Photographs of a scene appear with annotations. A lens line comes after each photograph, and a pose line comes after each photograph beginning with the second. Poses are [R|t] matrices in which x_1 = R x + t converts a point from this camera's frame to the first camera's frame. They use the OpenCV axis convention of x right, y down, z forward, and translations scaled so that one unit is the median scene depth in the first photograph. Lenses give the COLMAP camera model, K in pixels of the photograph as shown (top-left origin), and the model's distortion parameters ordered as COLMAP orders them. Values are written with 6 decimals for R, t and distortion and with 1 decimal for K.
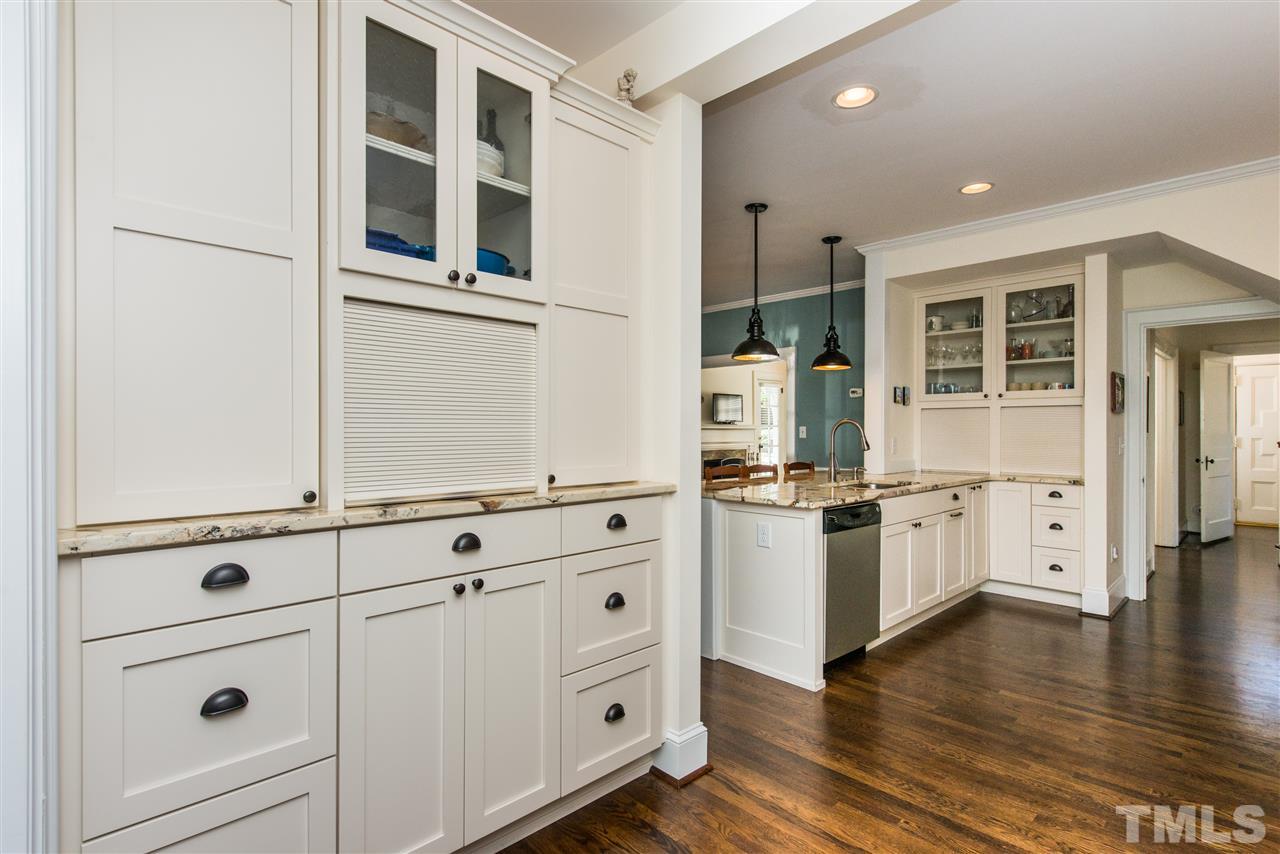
lens RADIAL K [[596.2, 0, 636.2], [0, 596.2, 430.1], [0, 0, 1]] dist [0.001958, -0.000188]
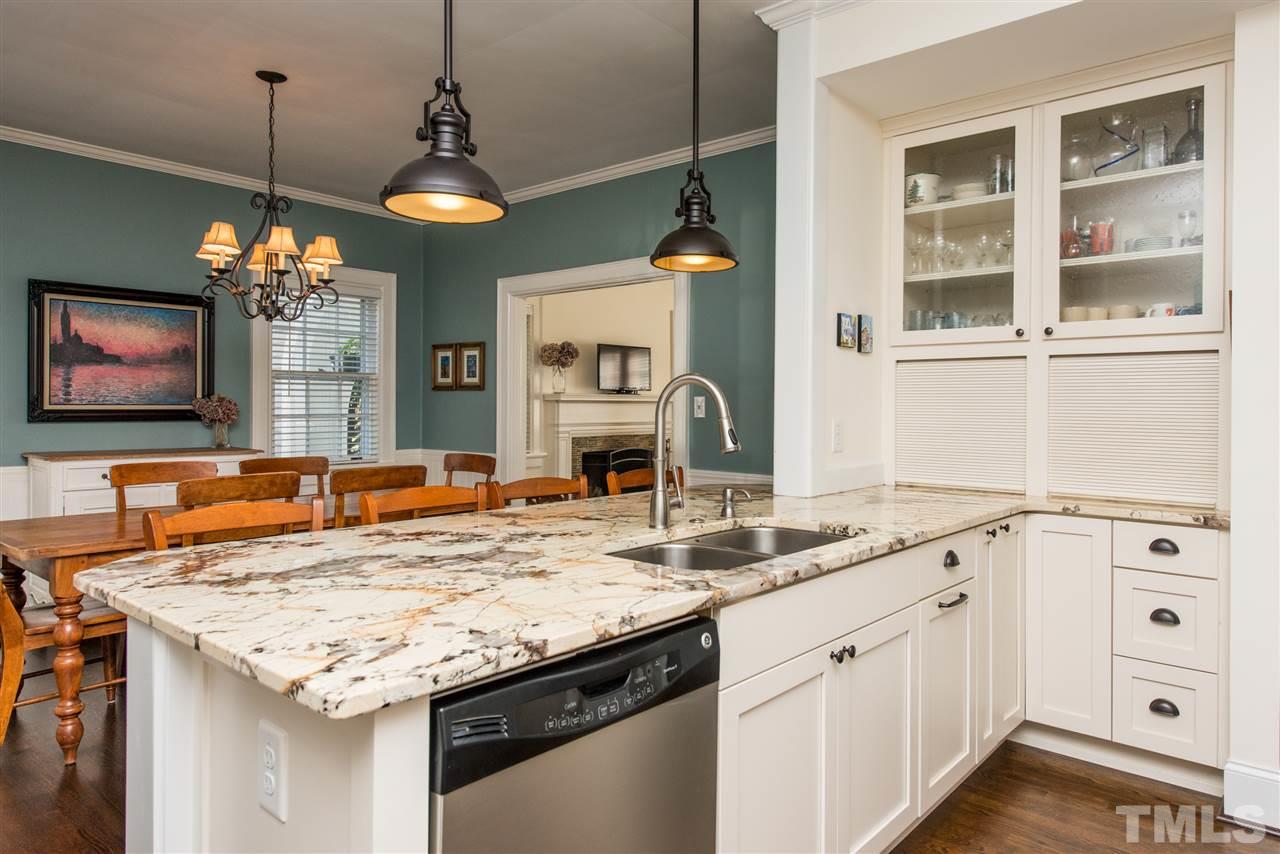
lens RADIAL K [[814.4, 0, 639.8], [0, 814.4, 405.4], [0, 0, 1]] dist [0.004007, -0.000599]
pose [[0.995160, 0.006553, 0.098045, 0.221689], [-0.006659, 0.999978, 0.000749, 0.002797], [-0.098038, -0.001398, 0.995182, 0.382643]]
